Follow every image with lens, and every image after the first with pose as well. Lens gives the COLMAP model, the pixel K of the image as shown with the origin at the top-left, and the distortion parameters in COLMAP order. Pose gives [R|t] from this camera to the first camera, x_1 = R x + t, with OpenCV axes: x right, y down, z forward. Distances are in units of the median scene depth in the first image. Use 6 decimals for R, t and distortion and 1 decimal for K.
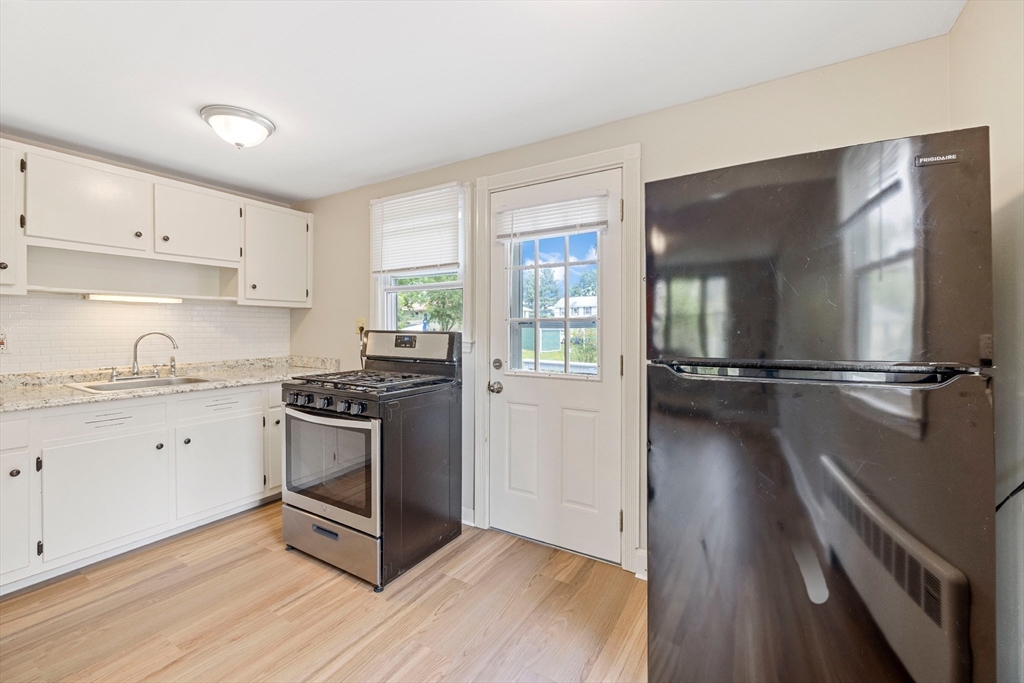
lens RADIAL K [[431.6, 0, 504.5], [0, 431.6, 327.8], [0, 0, 1]] dist [-0.001072, -0.000797]
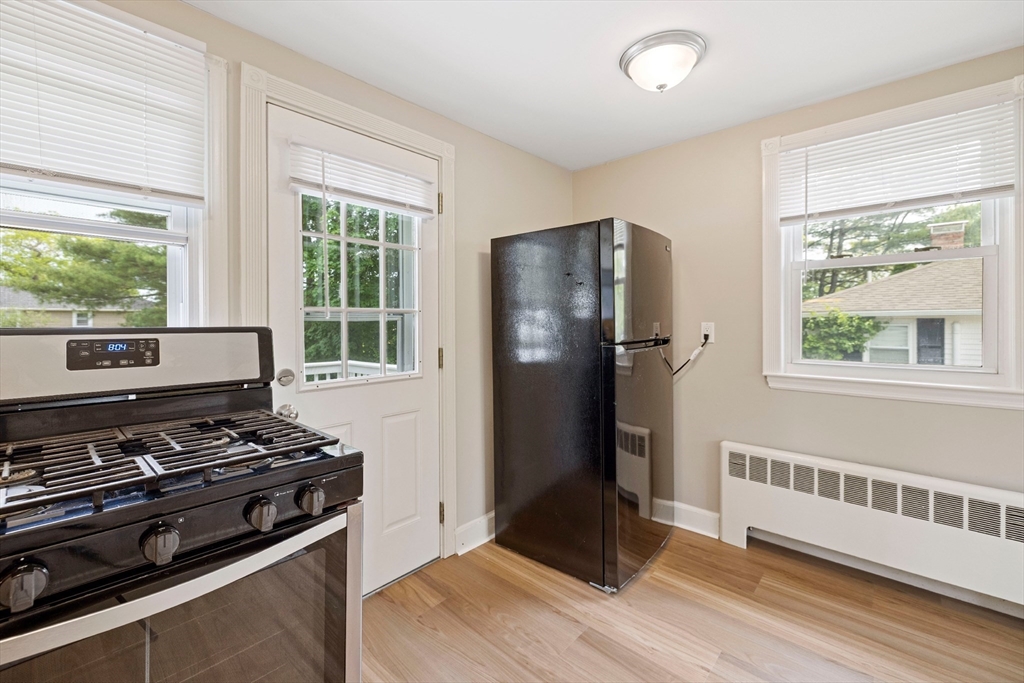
lens RADIAL K [[431.6, 0, 499.2], [0, 431.6, 320.6], [0, 0, 1]] dist [-0.001072, -0.000797]
pose [[0.190011, 0.001081, 0.981781, -0.599277], [0.000095, 0.999999, -0.001119, 0.000532], [-0.981782, 0.000306, 0.190011, 0.582499]]
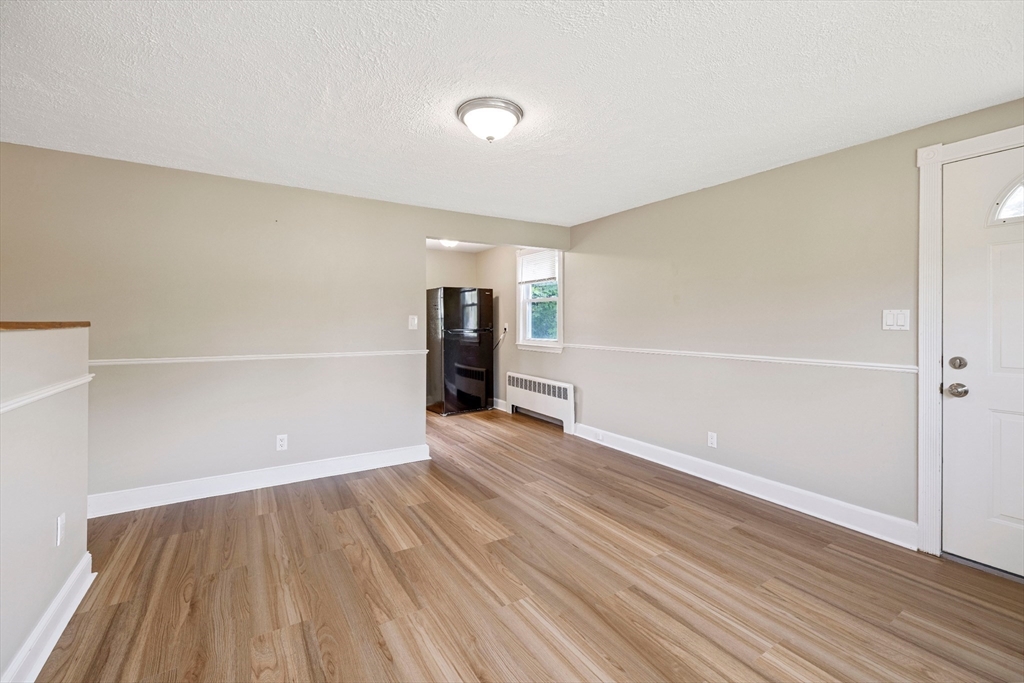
lens RADIAL K [[431.6, 0, 501.5], [0, 431.6, 322.4], [0, 0, 1]] dist [-0.001072, -0.000797]
pose [[0.455547, -0.000803, 0.890211, -1.652211], [-0.004746, 0.999983, 0.003331, -0.007647], [-0.890199, -0.005743, 0.455536, -0.733817]]
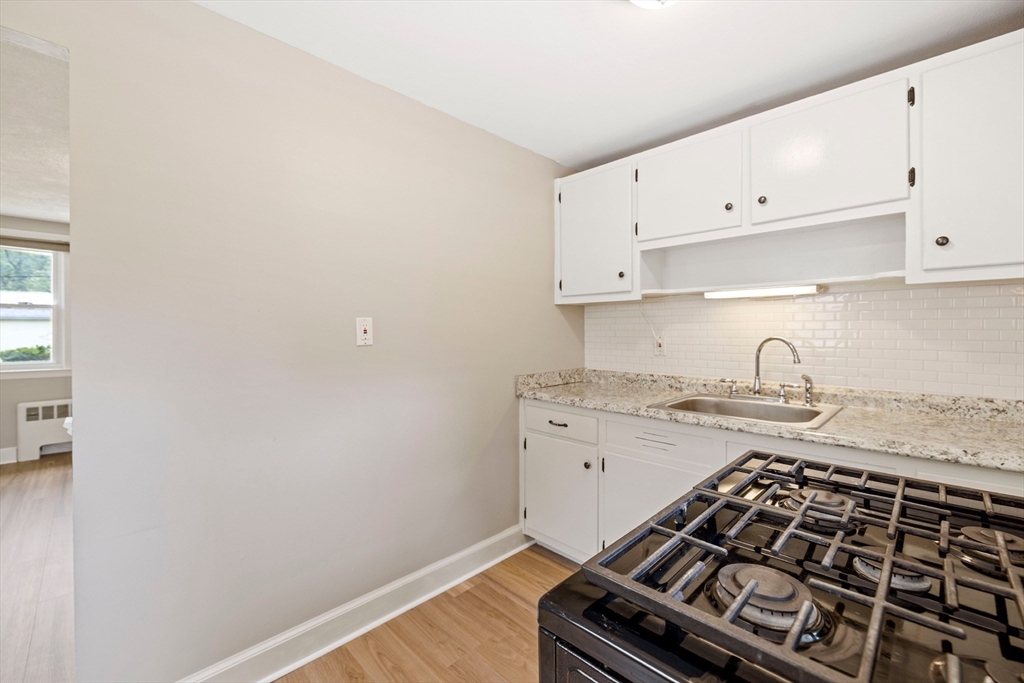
lens RADIAL K [[431.6, 0, 503.5], [0, 431.6, 331.4], [0, 0, 1]] dist [-0.001072, -0.000797]
pose [[-0.236575, 0.001765, -0.971612, -0.026978], [0.002050, 0.999997, 0.001318, -0.001279], [0.971611, -0.001680, -0.236578, 0.807518]]
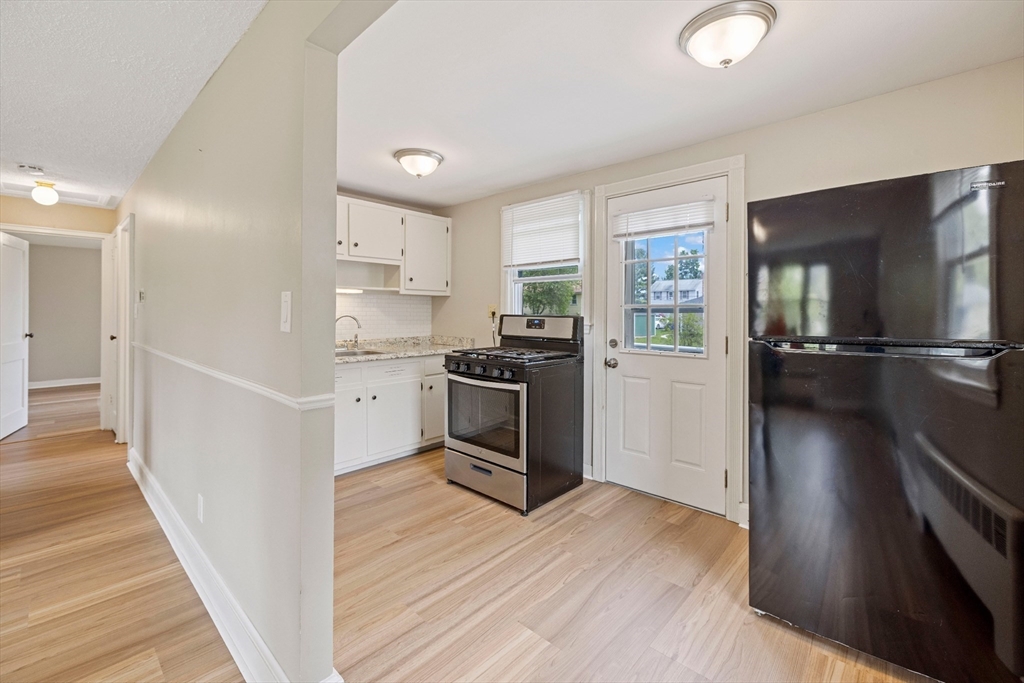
lens RADIAL K [[431.6, 0, 511.5], [0, 431.6, 313.3], [0, 0, 1]] dist [-0.001072, -0.000797]
pose [[0.981828, 0.002702, -0.189754, -0.068045], [-0.002240, 0.999994, 0.002646, -0.001035], [0.189760, -0.002173, 0.981828, -0.222489]]
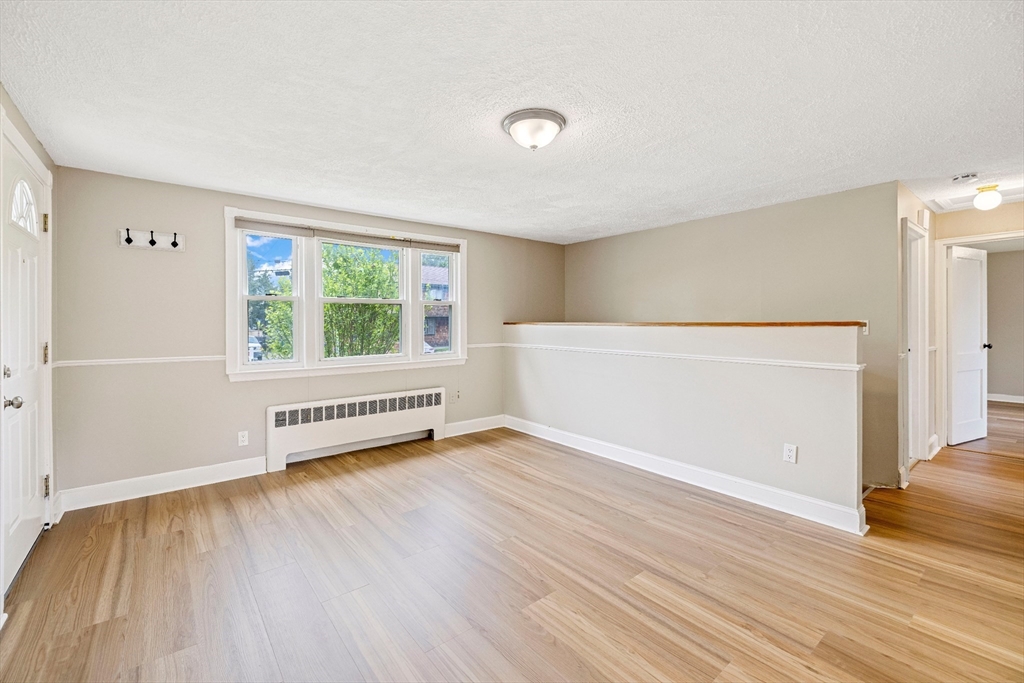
lens RADIAL K [[431.6, 0, 505.9], [0, 431.6, 324.2], [0, 0, 1]] dist [-0.001072, -0.000797]
pose [[-0.338370, -0.000365, -0.941013, -0.058088], [0.008340, 0.999959, -0.003387, 0.000071], [0.940976, -0.008994, -0.338353, -0.083807]]
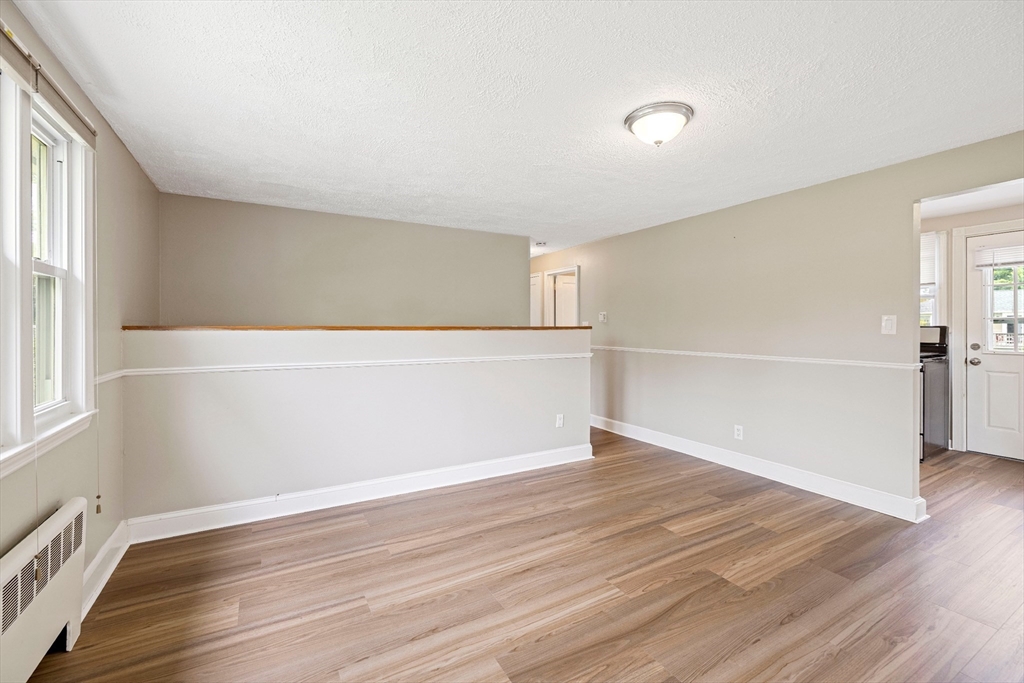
lens RADIAL K [[431.6, 0, 514.5], [0, 431.6, 328.1], [0, 0, 1]] dist [-0.001072, -0.000797]
pose [[0.875604, -0.004835, -0.483006, -0.745593], [0.008492, 0.999949, 0.005386, -0.006618], [0.482956, -0.008817, 0.875600, -1.207114]]
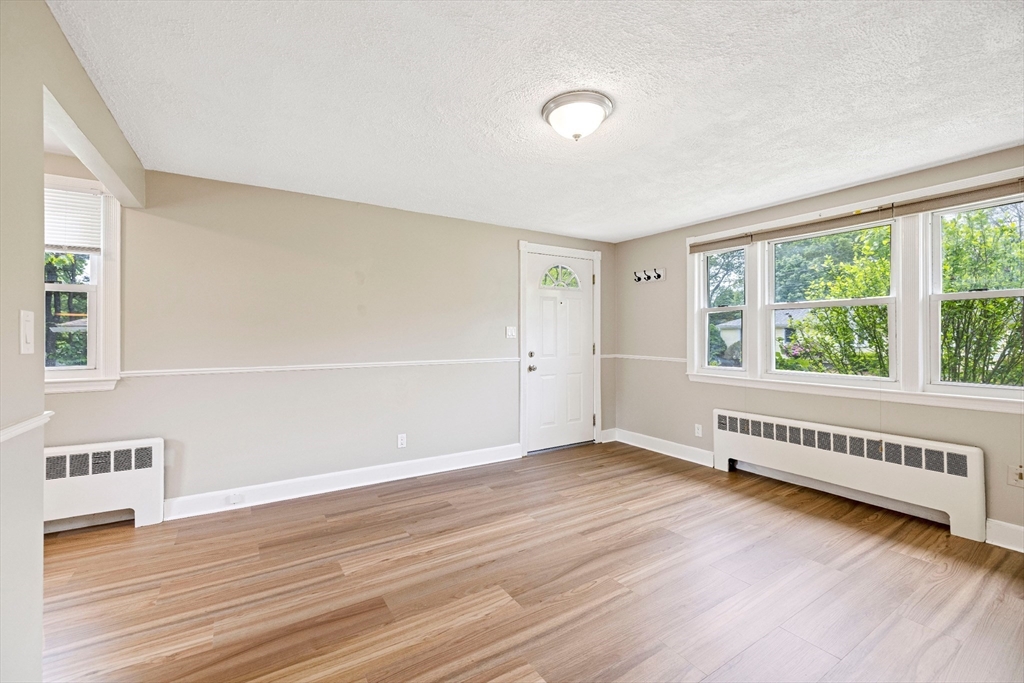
lens RADIAL K [[431.6, 0, 508.0], [0, 431.6, 334.7], [0, 0, 1]] dist [-0.001072, -0.000797]
pose [[-0.896388, -0.001106, 0.443269, -1.142823], [-0.003621, 0.999982, -0.004826, 0.002925], [-0.443256, -0.005931, -0.896375, 0.431887]]
